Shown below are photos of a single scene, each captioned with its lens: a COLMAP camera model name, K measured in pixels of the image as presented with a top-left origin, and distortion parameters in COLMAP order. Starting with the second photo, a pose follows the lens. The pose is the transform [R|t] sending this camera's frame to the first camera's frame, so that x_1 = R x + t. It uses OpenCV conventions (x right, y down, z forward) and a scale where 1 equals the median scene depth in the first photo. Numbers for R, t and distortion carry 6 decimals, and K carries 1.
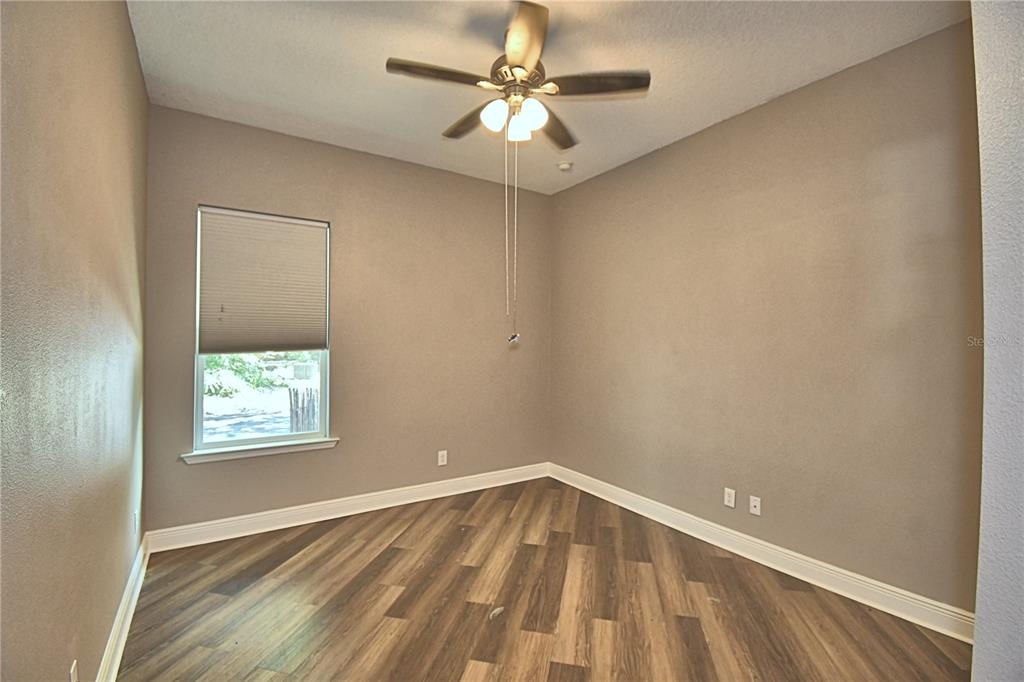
lens RADIAL K [[452.3, 0, 506.1], [0, 452.3, 340.7], [0, 0, 1]] dist [0.035900, -0.030353]
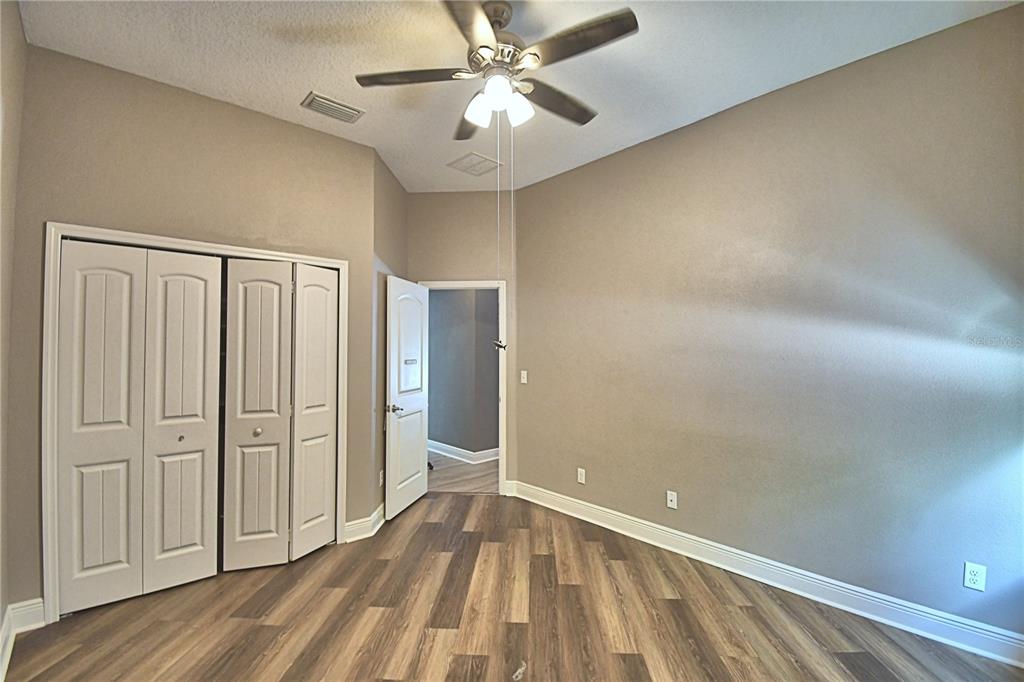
lens RADIAL K [[452.3, 0, 506.1], [0, 452.3, 340.7], [0, 0, 1]] dist [0.035900, -0.030353]
pose [[-0.987323, -0.011409, -0.158313, 0.147671], [-0.007817, 0.999698, -0.023297, 0.006055], [0.158531, -0.021765, -0.987114, 1.886622]]
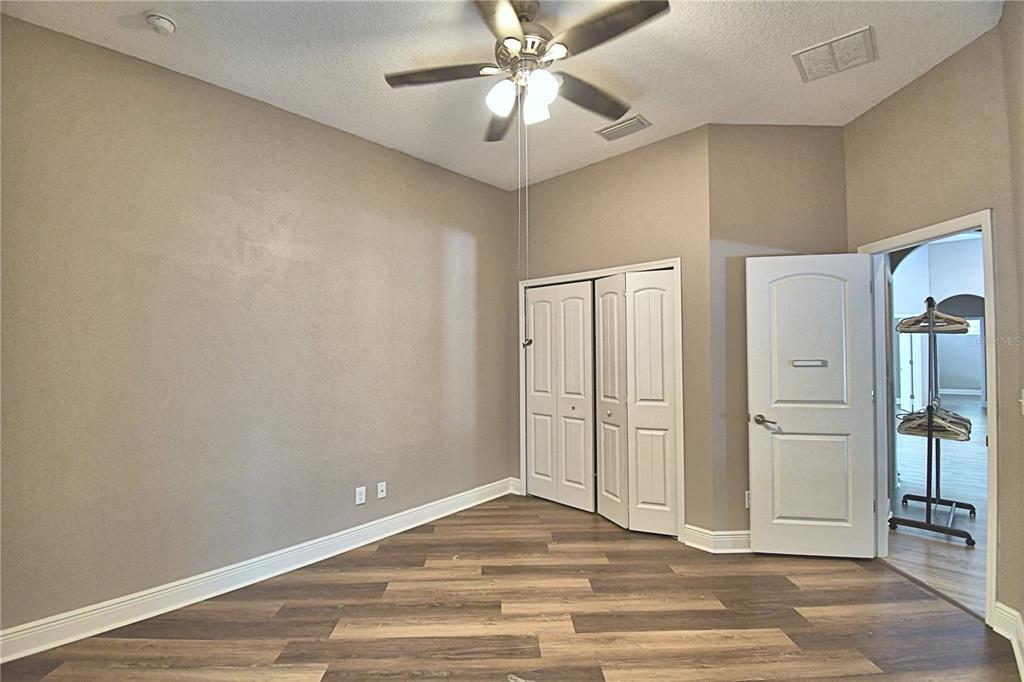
lens RADIAL K [[452.3, 0, 506.1], [0, 452.3, 340.7], [0, 0, 1]] dist [0.035900, -0.030353]
pose [[-0.230242, 0.015469, 0.973010, -0.835753], [0.003017, 0.999880, -0.015183, 0.004765], [-0.973129, -0.000560, -0.230261, 1.240589]]
